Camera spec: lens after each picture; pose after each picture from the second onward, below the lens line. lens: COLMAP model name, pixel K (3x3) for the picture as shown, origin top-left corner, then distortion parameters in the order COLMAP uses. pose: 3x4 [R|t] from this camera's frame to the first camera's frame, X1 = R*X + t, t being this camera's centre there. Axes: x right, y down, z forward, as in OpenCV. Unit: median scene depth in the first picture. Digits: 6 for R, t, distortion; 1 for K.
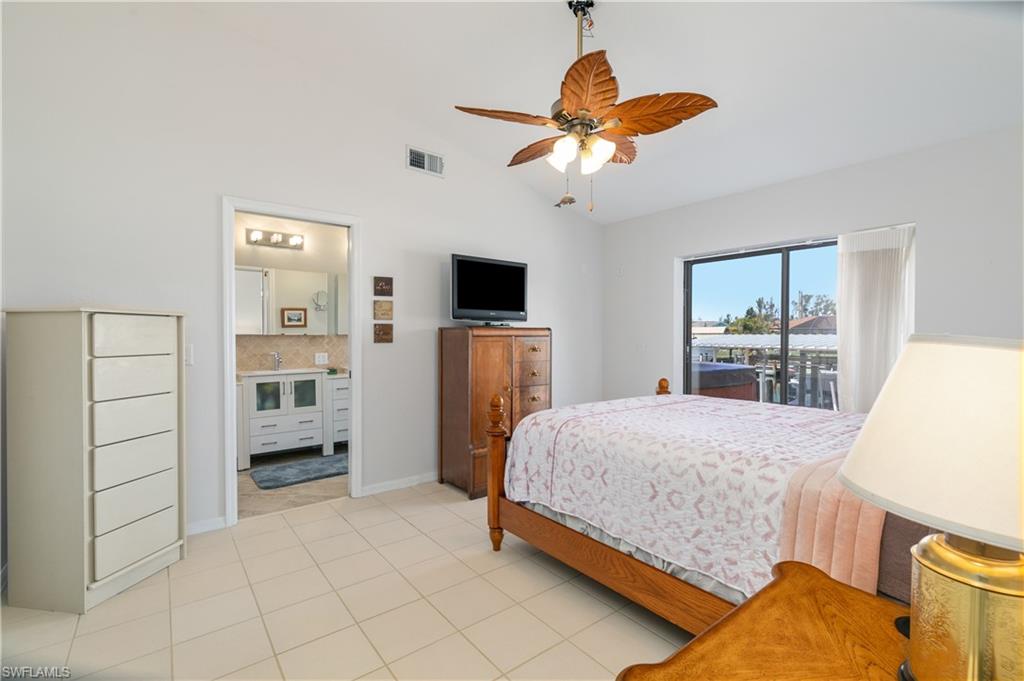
lens RADIAL K [[457.3, 0, 504.6], [0, 457.3, 339.5], [0, 0, 1]] dist [0.007785, -0.000076]
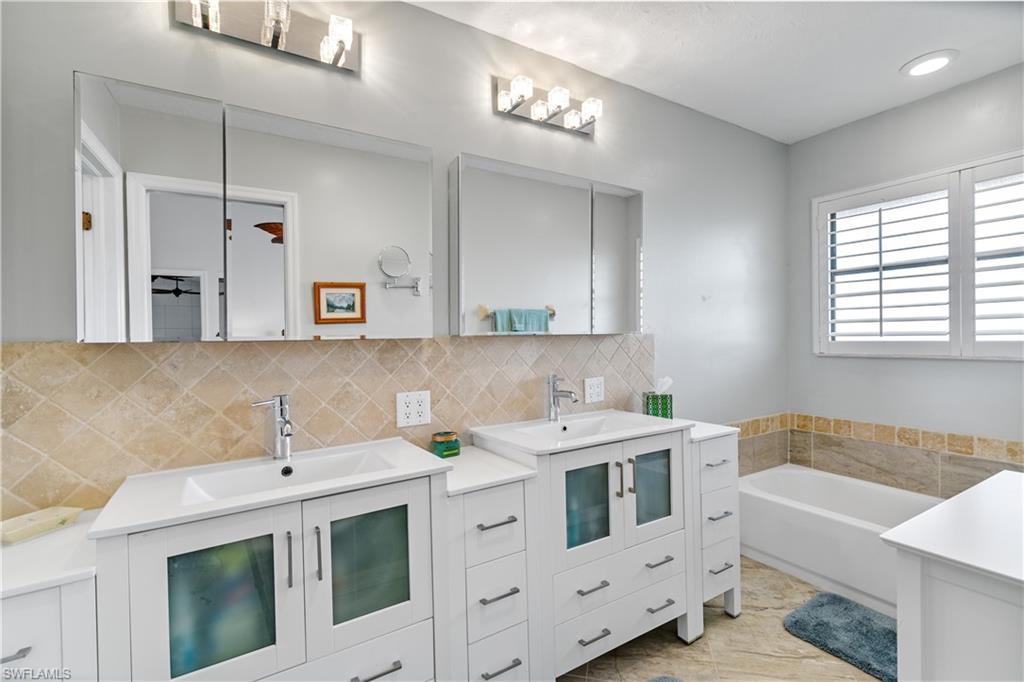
lens RADIAL K [[457.3, 0, 504.6], [0, 457.3, 340.0], [0, 0, 1]] dist [0.007785, -0.000076]
pose [[0.994874, -0.012445, -0.100355, -0.262401], [0.012086, 0.999918, -0.004187, -0.005721], [0.100399, 0.002952, 0.994943, 0.589033]]
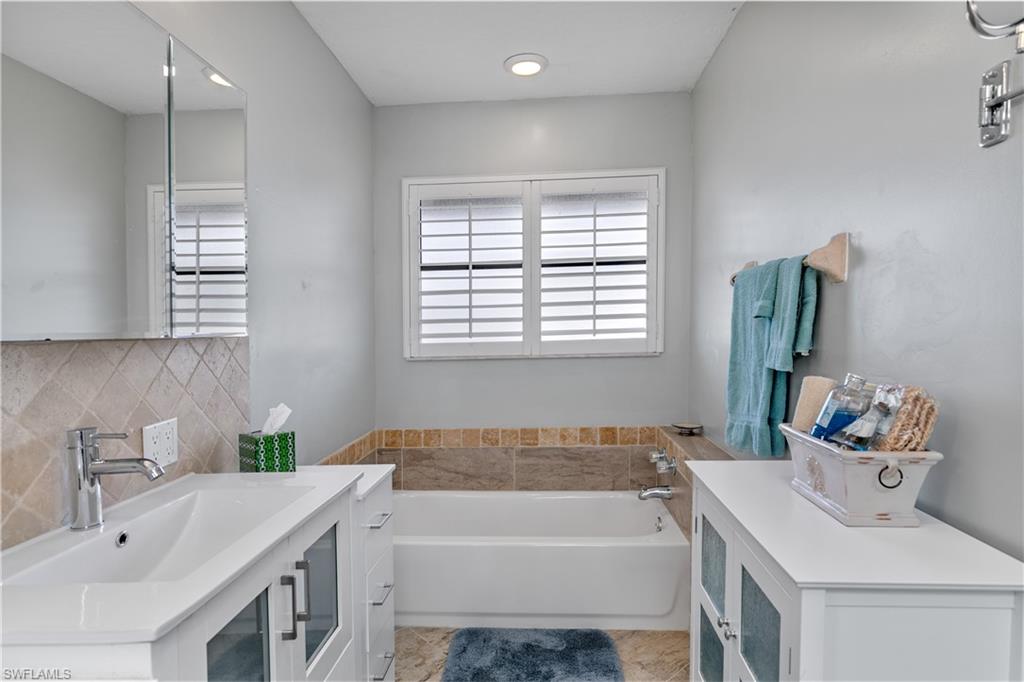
lens RADIAL K [[554.2, 0, 511.9], [0, 554.2, 346.7], [0, 0, 1]] dist [-0.002218, -0.000371]
pose [[0.642269, -0.036353, 0.765617, -0.314644], [0.029473, 0.999307, 0.022724, -0.008665], [-0.765913, 0.007971, 0.642895, 0.709902]]
